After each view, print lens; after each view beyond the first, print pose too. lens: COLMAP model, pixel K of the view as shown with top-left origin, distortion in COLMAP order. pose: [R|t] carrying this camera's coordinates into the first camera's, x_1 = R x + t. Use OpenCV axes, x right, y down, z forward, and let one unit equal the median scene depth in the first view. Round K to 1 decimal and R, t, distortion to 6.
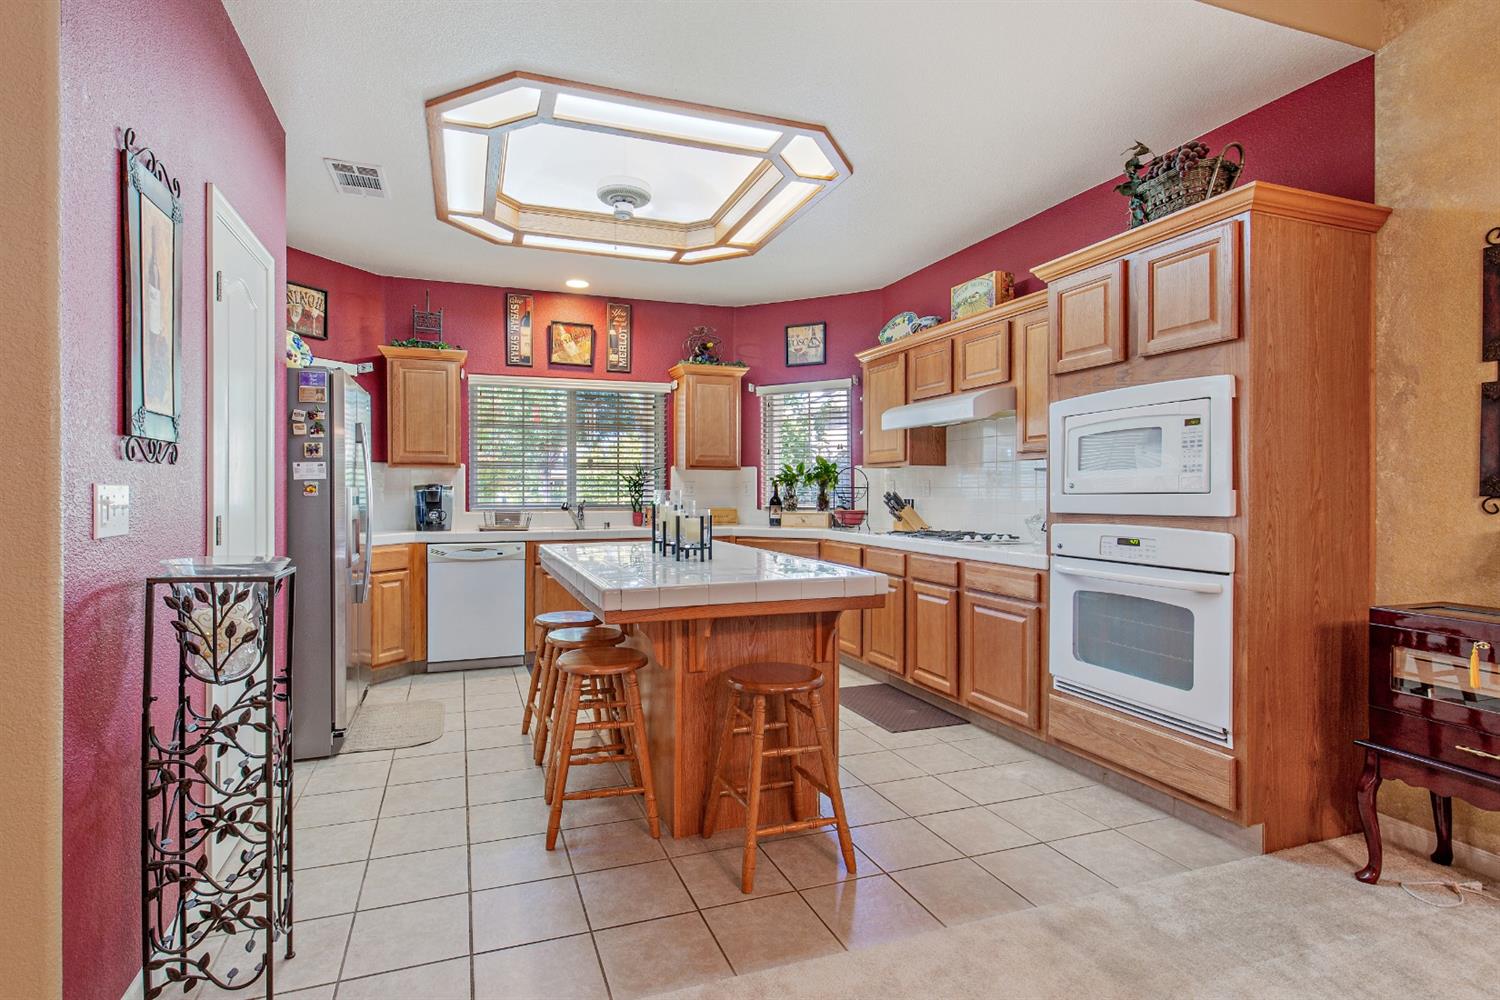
lens RADIAL K [[730.1, 0, 677.5], [0, 730.1, 492.9], [0, 0, 1]] dist [0.001423, -0.000587]
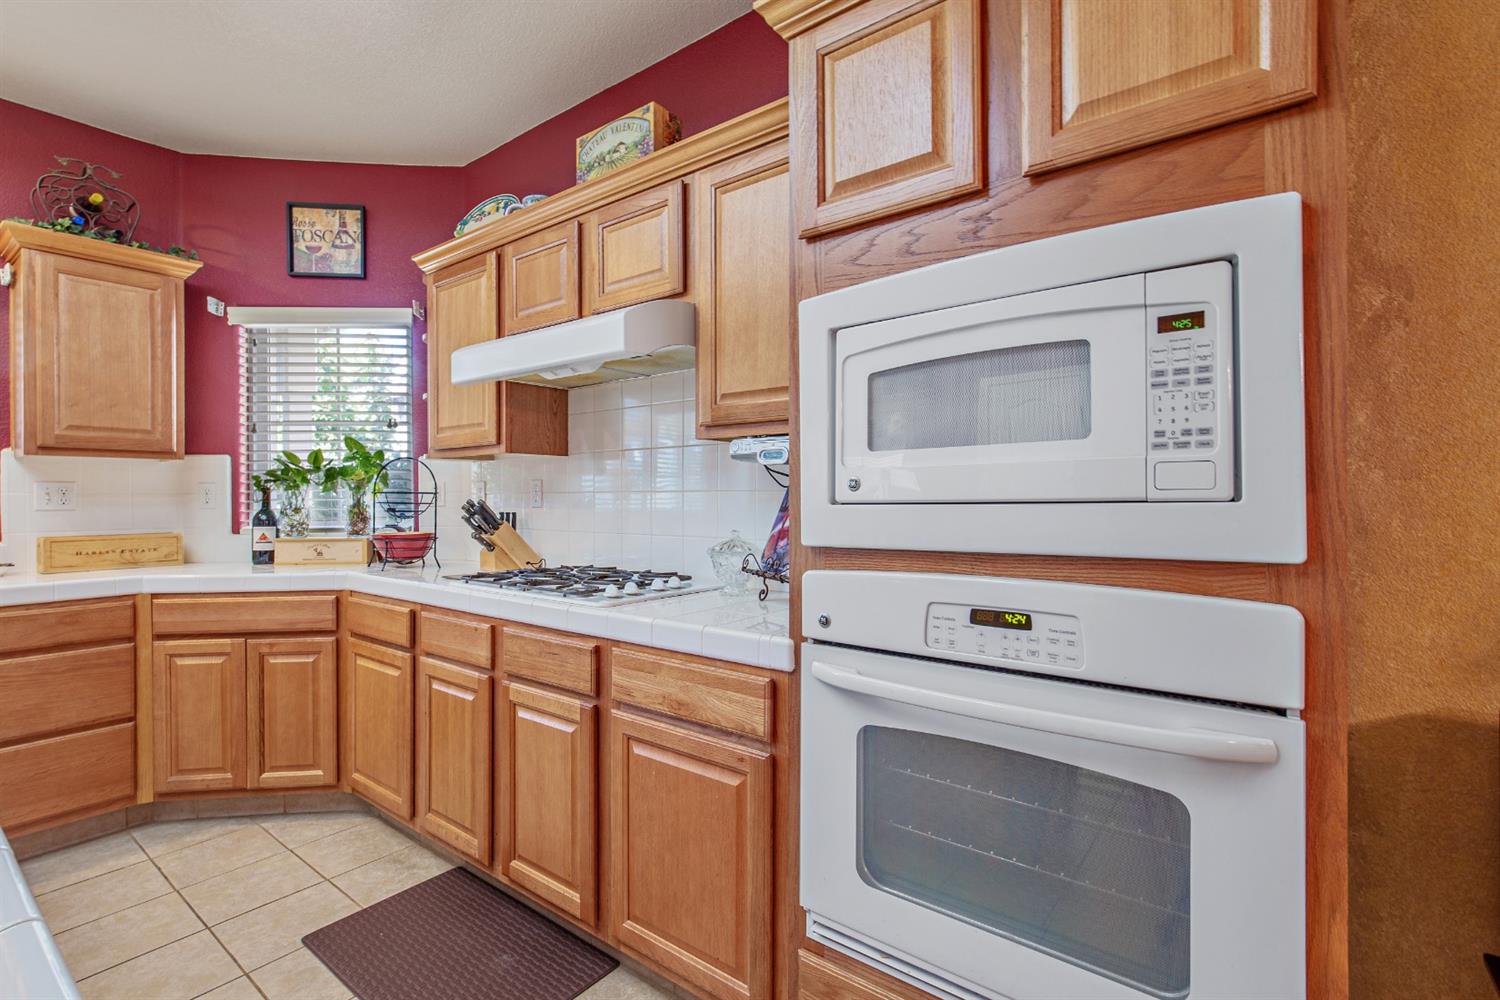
lens RADIAL K [[737.5, 0, 750.0], [0, 737.5, 500.0], [0, 0, 1]] dist [0.000908, -0.000127]
pose [[0.825557, -0.004611, 0.564300, 0.172948], [0.004910, 0.999987, 0.000987, -0.001278], [-0.564297, 0.001956, 0.825569, 0.483620]]
